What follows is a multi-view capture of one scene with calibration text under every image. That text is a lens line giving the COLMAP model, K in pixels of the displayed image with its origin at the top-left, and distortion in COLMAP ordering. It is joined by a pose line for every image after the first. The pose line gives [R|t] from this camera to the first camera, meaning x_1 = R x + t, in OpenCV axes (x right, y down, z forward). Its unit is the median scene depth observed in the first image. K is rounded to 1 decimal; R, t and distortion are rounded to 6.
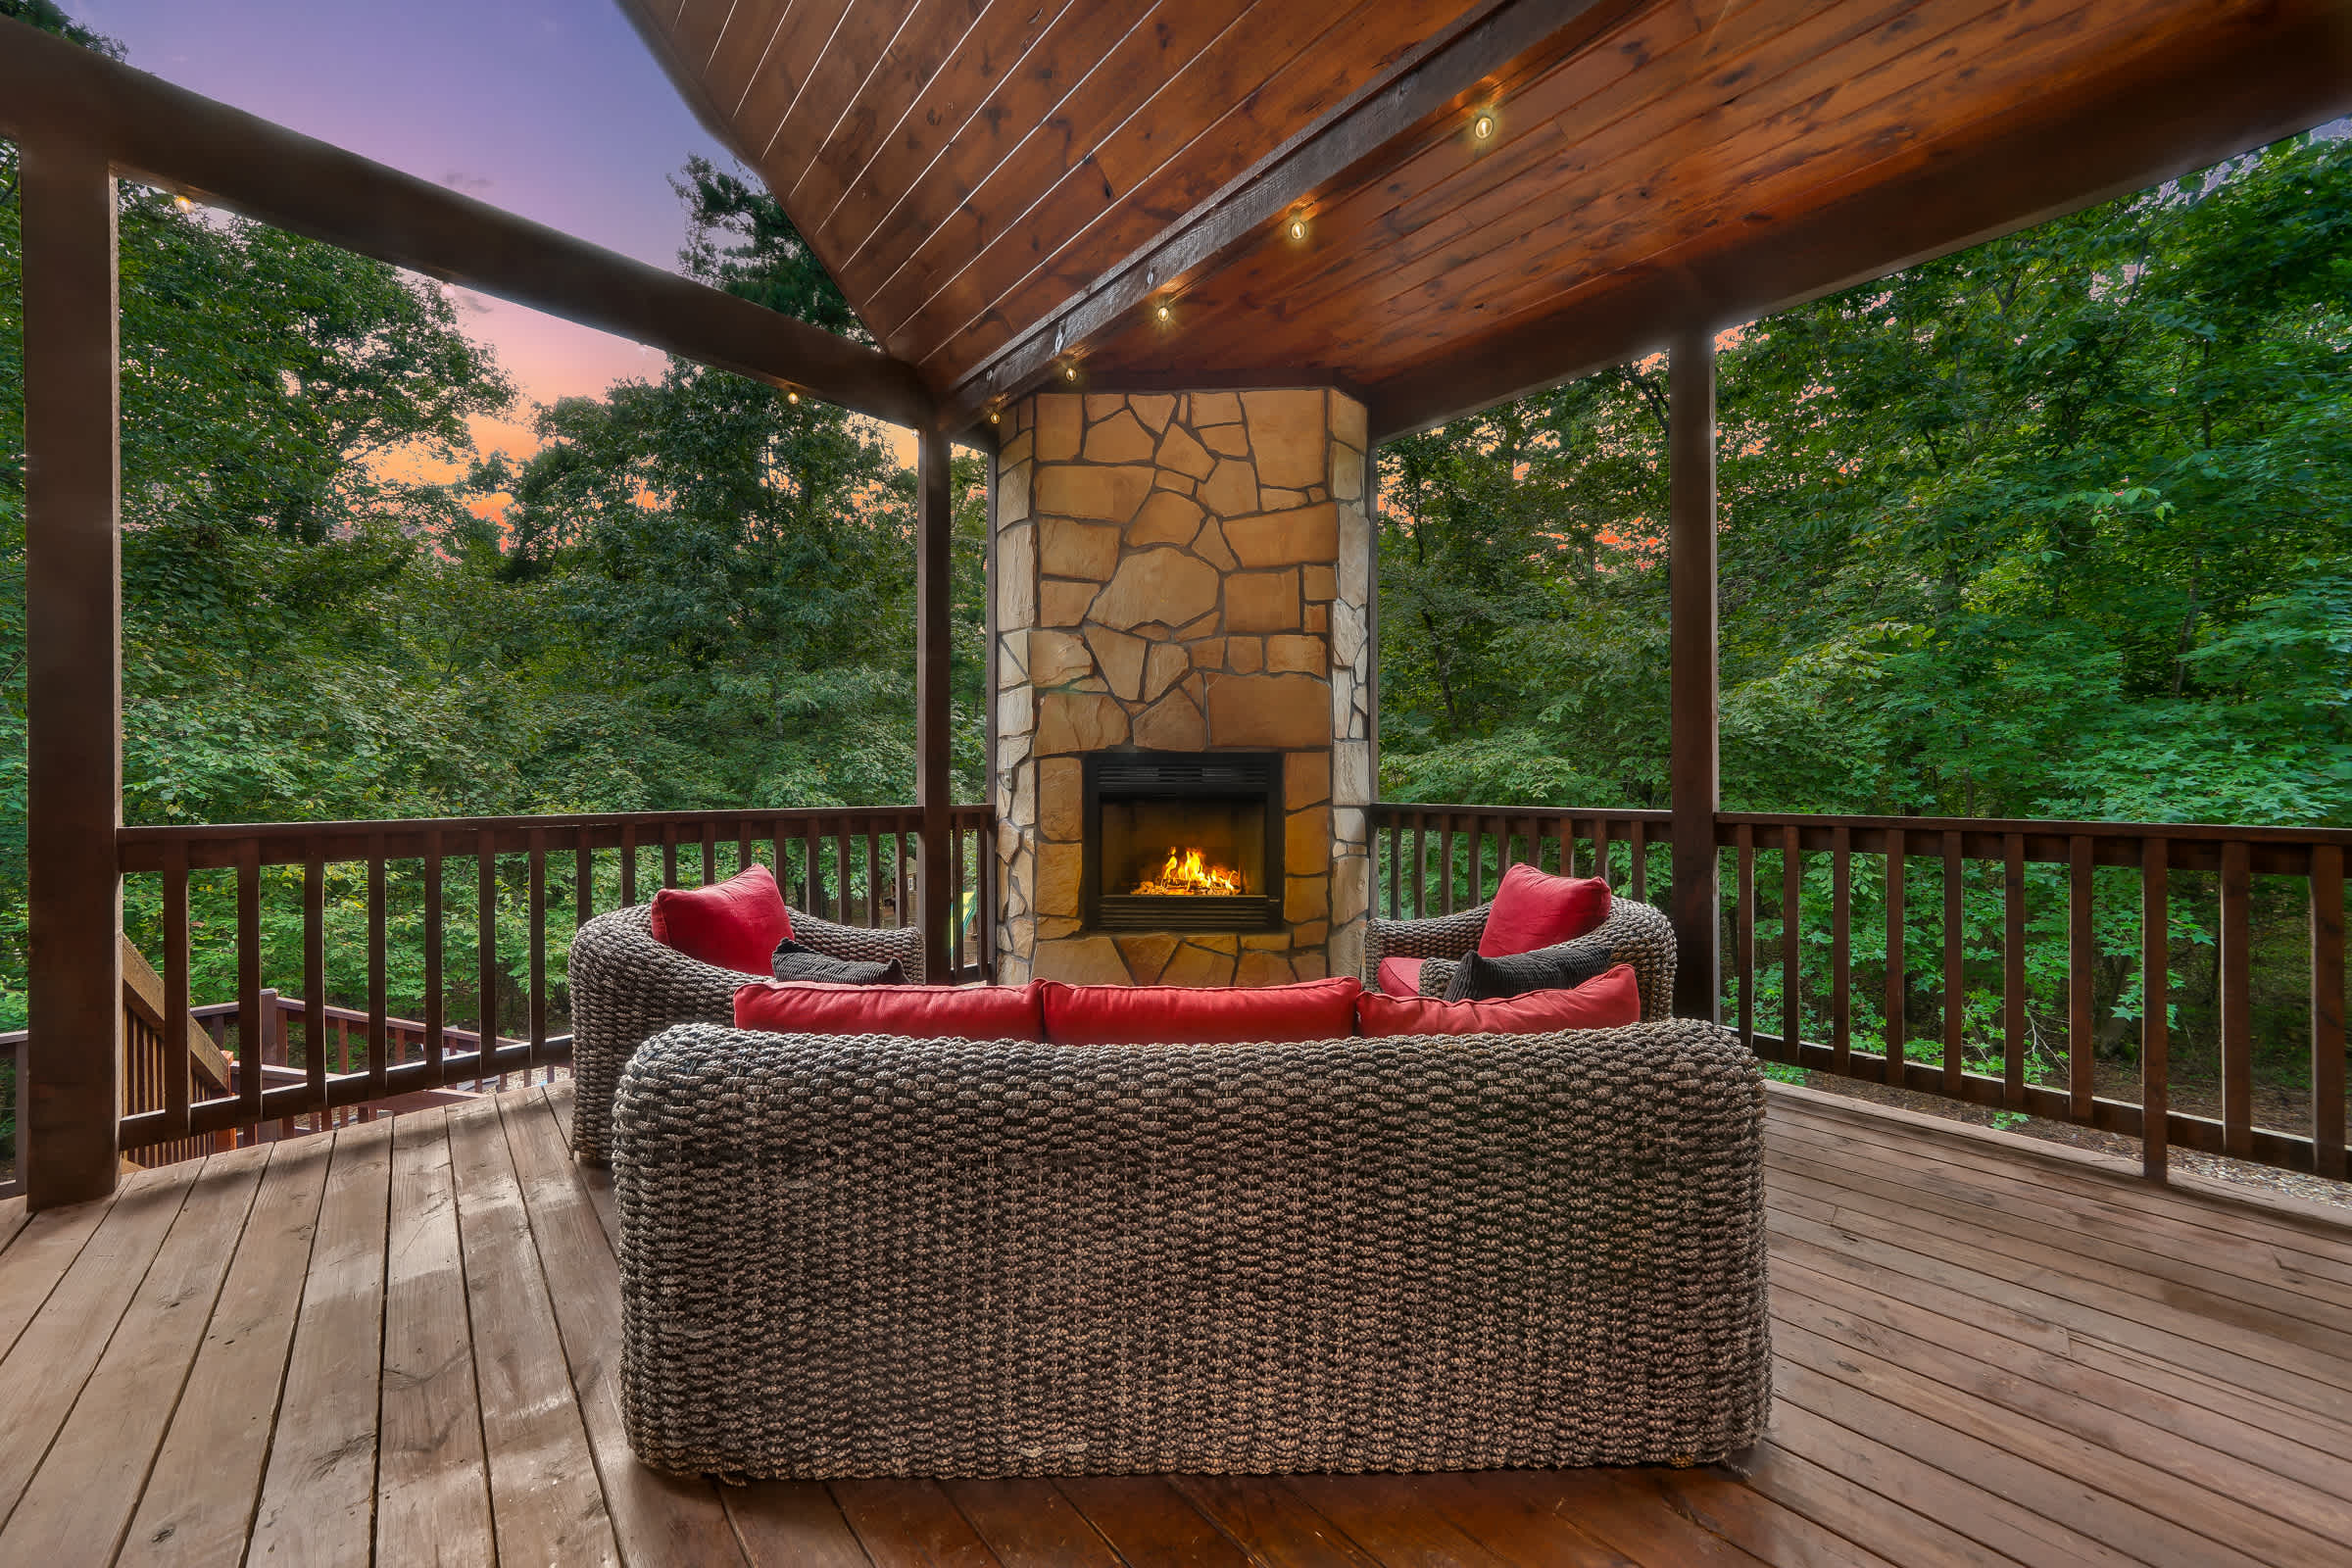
lens RADIAL K [[814.5, 0, 1166.3], [0, 814.5, 775.0], [0, 0, 1]] dist [-0.010267, -0.000073]
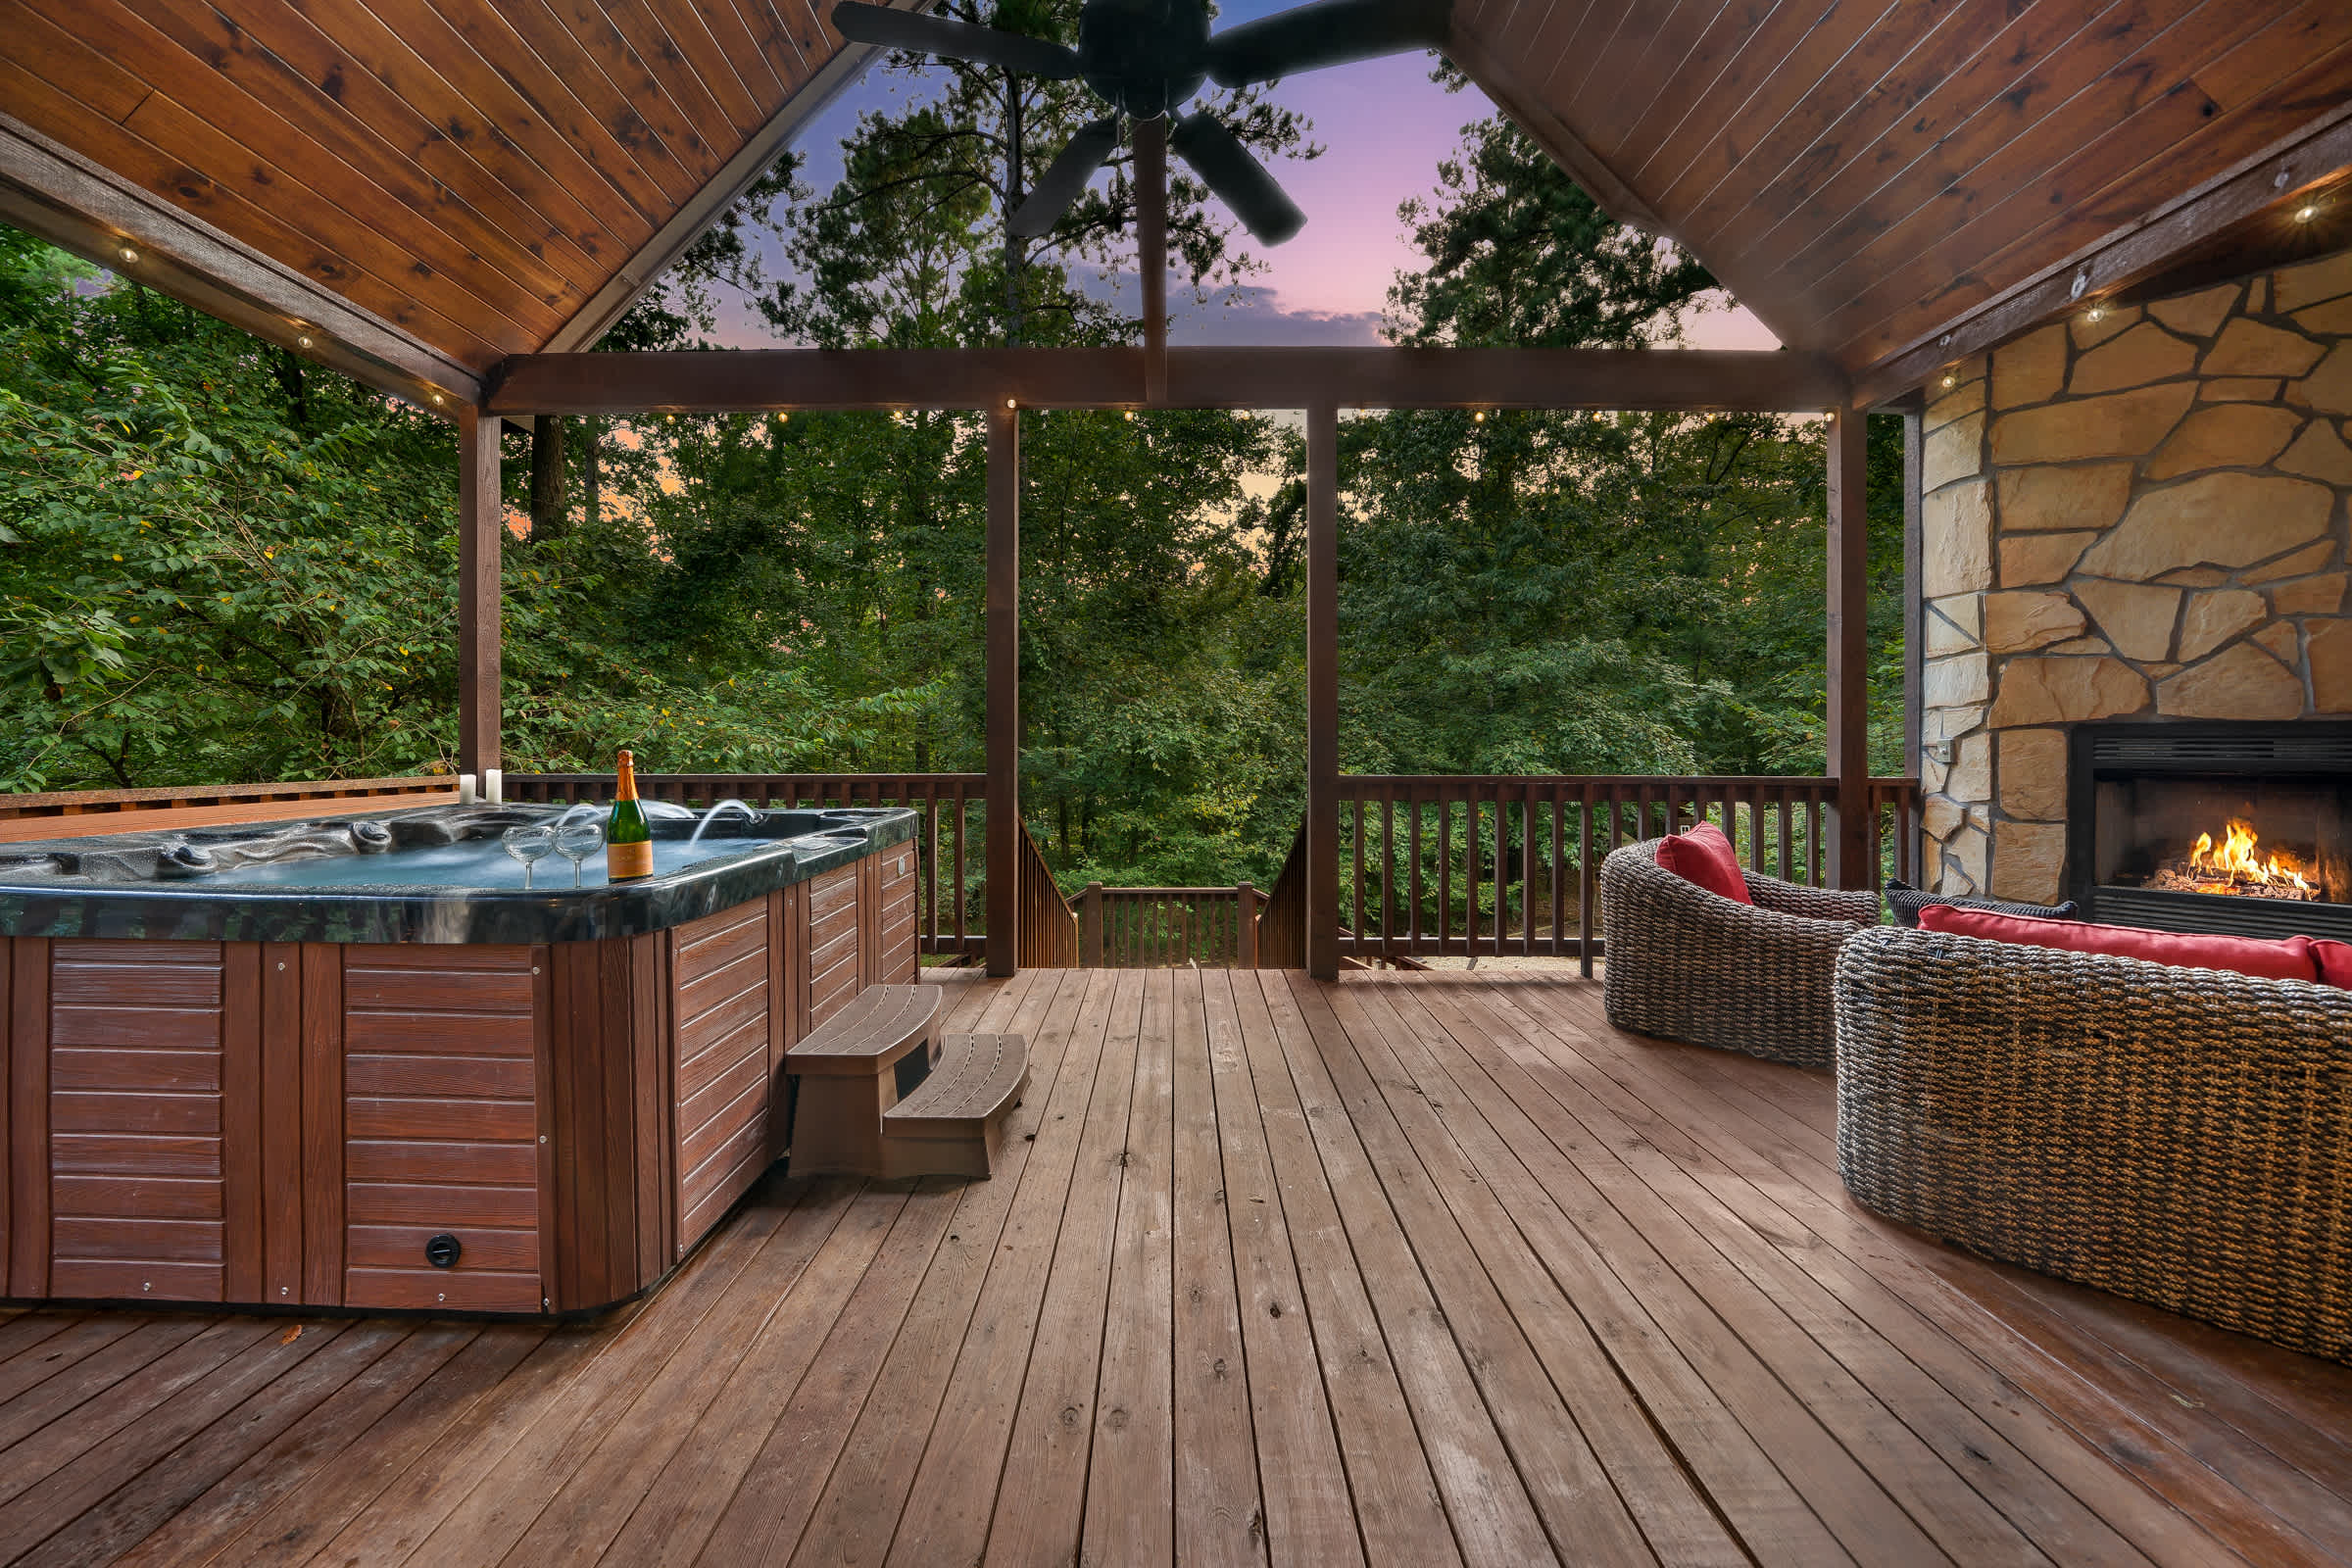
lens RADIAL K [[811.1, 0, 1135.4], [0, 811.1, 748.7], [0, 0, 1]] dist [-0.020118, 0.003379]
pose [[0.702114, 0.005534, -0.712043, -0.195610], [-0.002720, 0.999983, 0.005090, -0.001120], [0.712060, -0.001637, 0.702117, -0.333360]]
